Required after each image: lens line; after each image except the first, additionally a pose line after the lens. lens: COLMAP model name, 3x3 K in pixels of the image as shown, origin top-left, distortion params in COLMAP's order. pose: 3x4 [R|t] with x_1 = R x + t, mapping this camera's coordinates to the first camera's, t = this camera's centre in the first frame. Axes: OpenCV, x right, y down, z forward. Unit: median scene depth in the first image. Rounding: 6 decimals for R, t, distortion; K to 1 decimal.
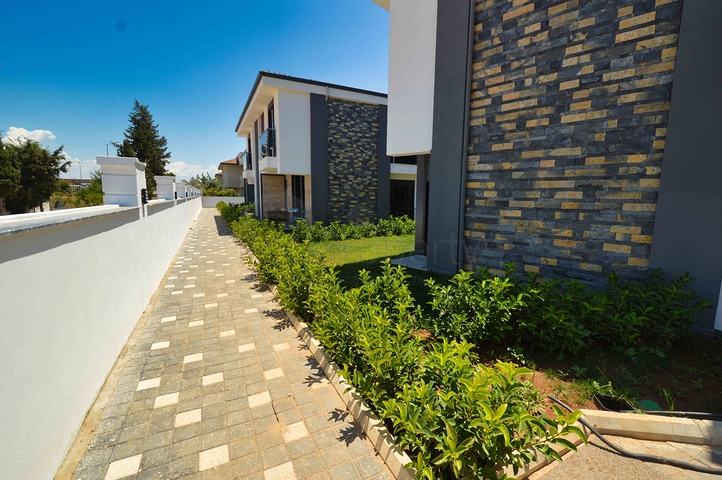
lens RADIAL K [[323.8, 0, 361.9], [0, 323.8, 240.2], [0, 0, 1]] dist [0.000135, -0.004056]
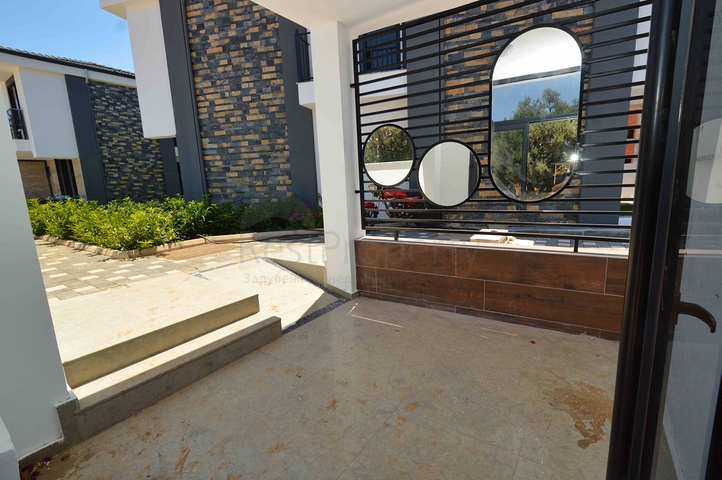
lens RADIAL K [[323.8, 0, 367.0], [0, 323.8, 237.8], [0, 0, 1]] dist [0.000135, -0.004056]
pose [[0.858074, -0.131757, 0.496335, 0.199118], [0.117152, 0.991263, 0.060605, 0.219155], [-0.499984, 0.006143, 0.866013, -0.769281]]
